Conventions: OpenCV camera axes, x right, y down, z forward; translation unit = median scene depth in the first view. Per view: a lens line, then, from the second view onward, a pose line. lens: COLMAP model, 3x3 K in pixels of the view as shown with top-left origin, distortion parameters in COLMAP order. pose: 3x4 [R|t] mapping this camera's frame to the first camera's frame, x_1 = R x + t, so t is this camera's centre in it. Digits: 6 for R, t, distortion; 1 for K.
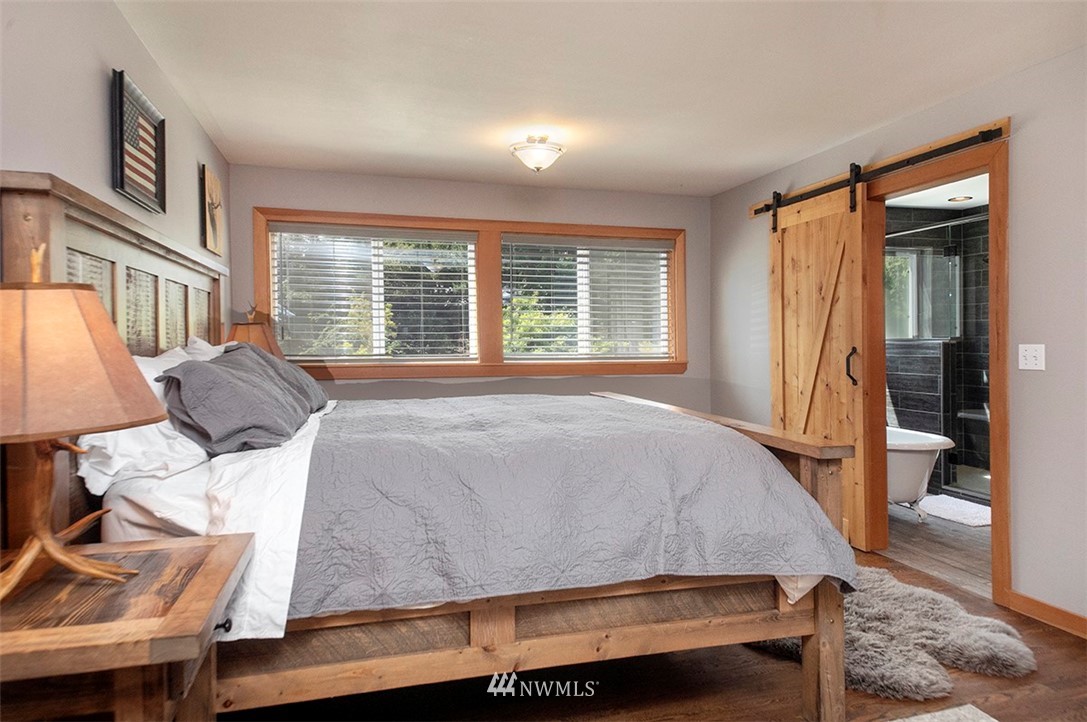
lens RADIAL K [[684.0, 0, 542.6], [0, 684.0, 354.9], [0, 0, 1]] dist [0.004736, 0.000732]
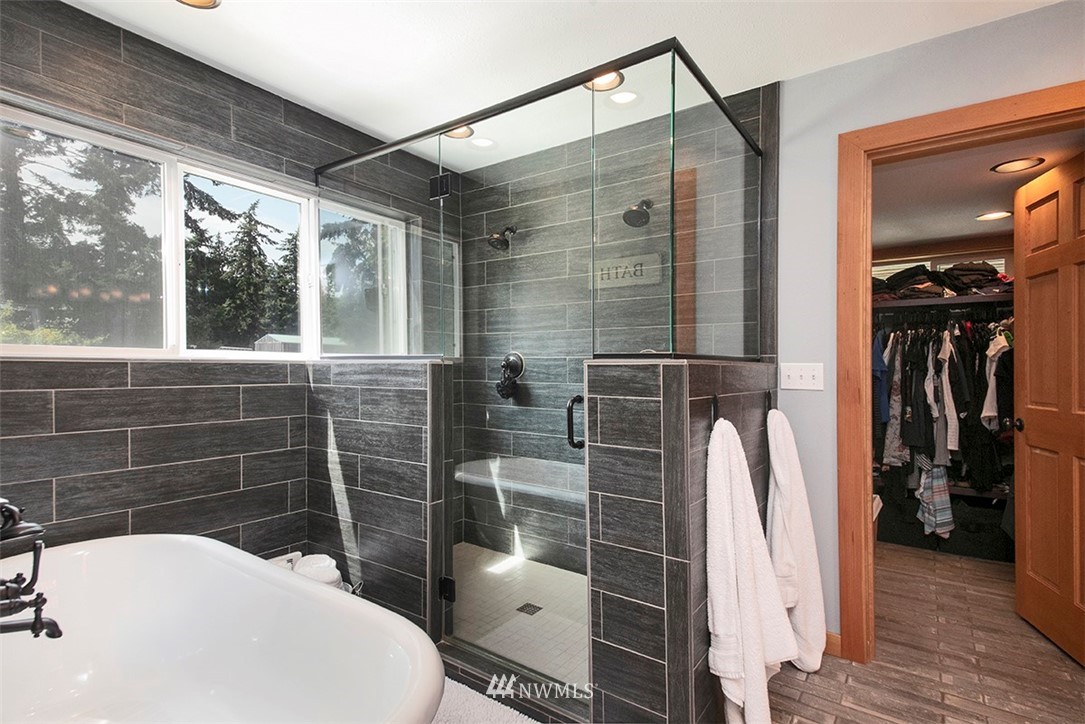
lens RADIAL K [[527.1, 0, 540.5], [0, 527.1, 366.0], [0, 0, 1]] dist [-0.000606, -0.000012]
pose [[0.764592, 0.009502, 0.644444, 0.367527], [0.000138, 0.999889, -0.014907, -0.009180], [-0.644514, 0.011487, 0.764506, 0.603758]]
